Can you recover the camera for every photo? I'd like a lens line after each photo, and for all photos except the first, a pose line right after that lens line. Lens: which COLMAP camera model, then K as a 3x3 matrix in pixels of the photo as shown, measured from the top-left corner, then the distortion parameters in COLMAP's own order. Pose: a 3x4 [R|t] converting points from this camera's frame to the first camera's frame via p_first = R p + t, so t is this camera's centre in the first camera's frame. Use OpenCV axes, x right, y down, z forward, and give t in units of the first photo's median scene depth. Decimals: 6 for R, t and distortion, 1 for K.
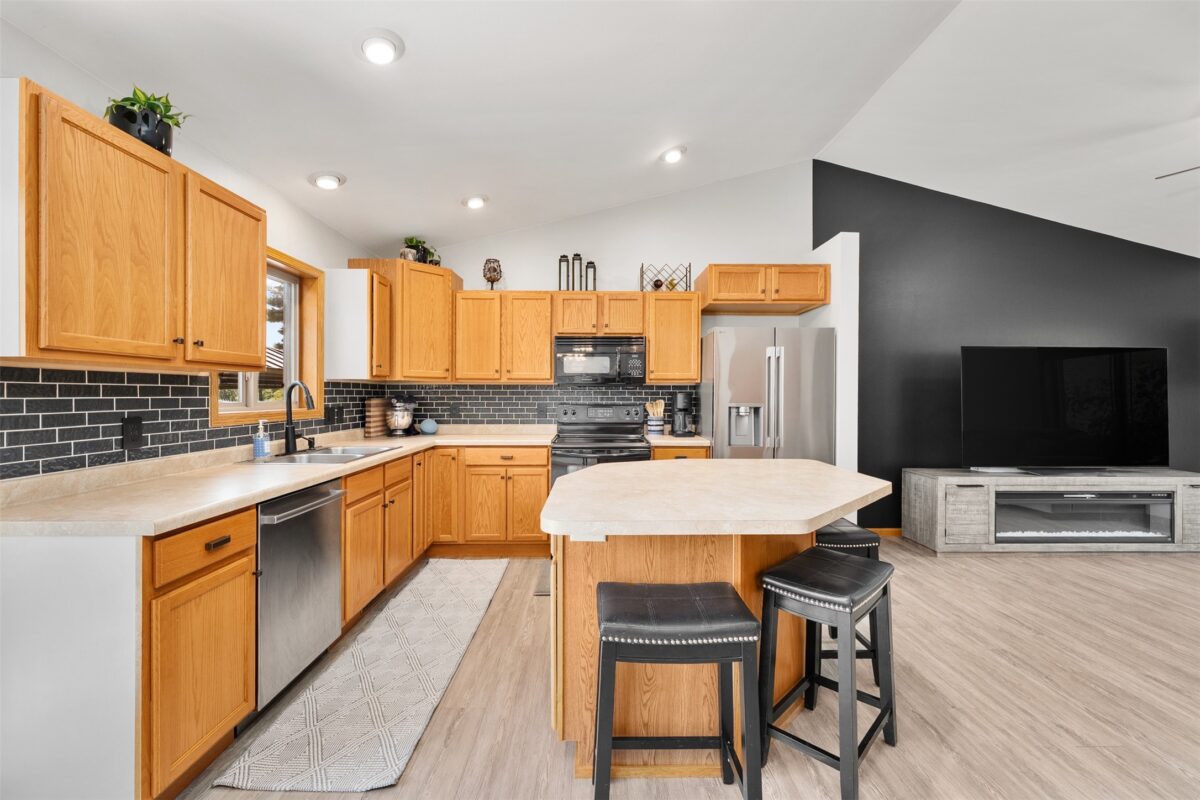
lens RADIAL K [[496.6, 0, 599.8], [0, 496.6, 396.3], [0, 0, 1]] dist [-0.000551, -0.000416]
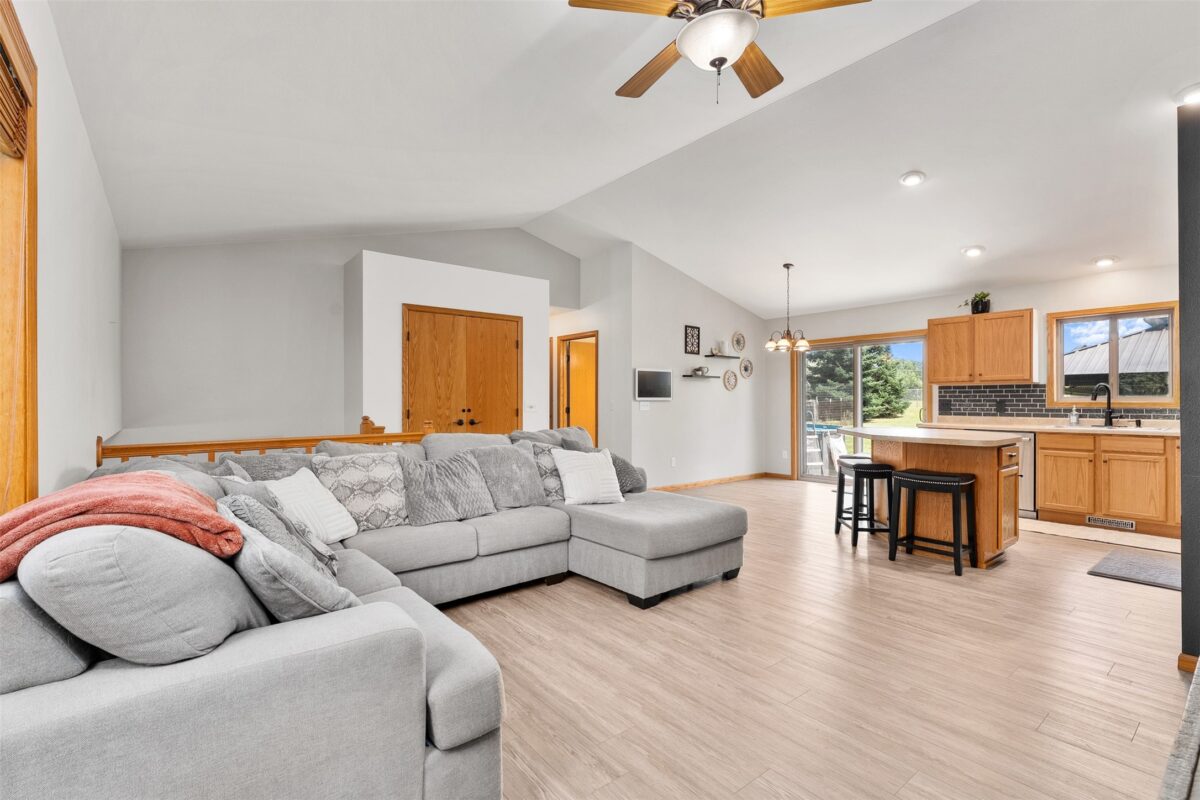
lens RADIAL K [[543.3, 0, 600.0], [0, 543.3, 400.0], [0, 0, 1]] dist [0.002428, 0.000040]
pose [[-0.785926, -0.003143, -0.618313, 1.394777], [-0.004700, 0.999989, 0.000891, 0.023007], [0.618303, 0.003606, -0.785931, 1.029992]]
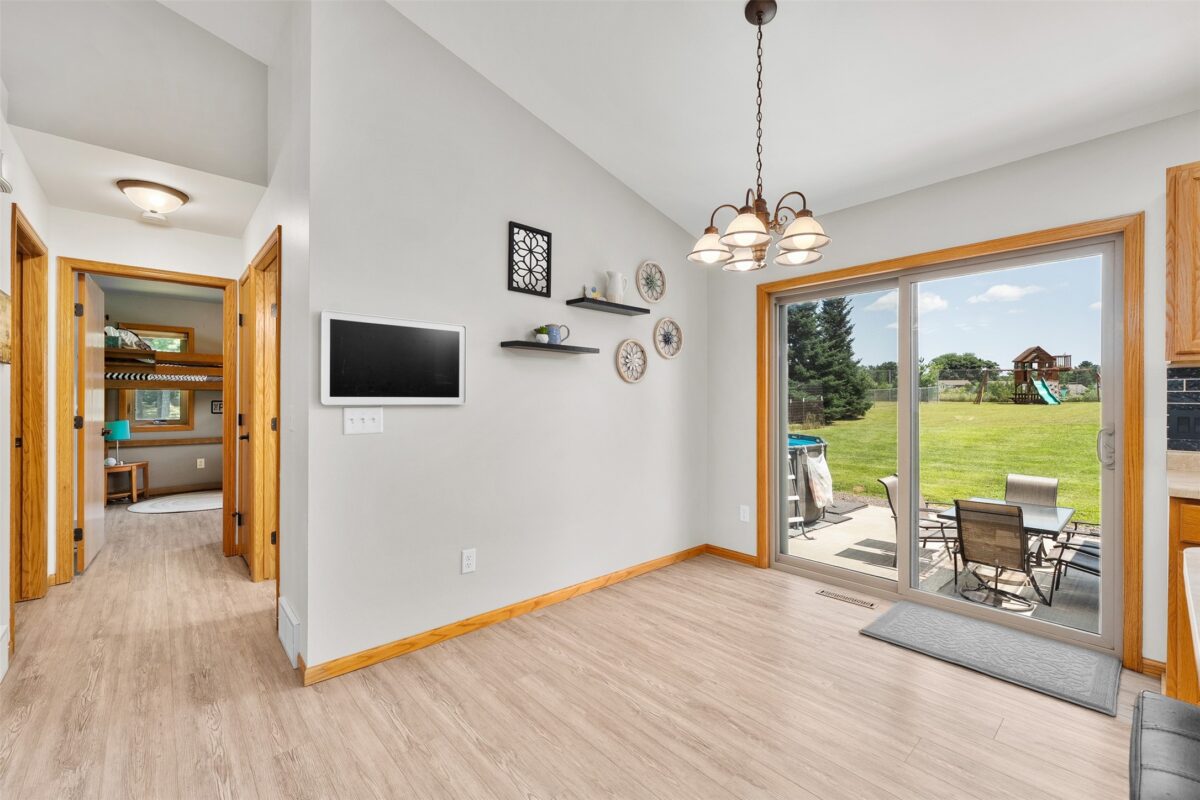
lens RADIAL K [[497.2, 0, 598.9], [0, 497.2, 399.7], [0, 0, 1]] dist [0.000167, 0.000017]
pose [[-0.754049, -0.005438, -0.656796, 0.365566], [-0.008877, 0.999959, 0.001913, 0.015812], [0.656758, 0.007273, -0.754066, 0.351984]]
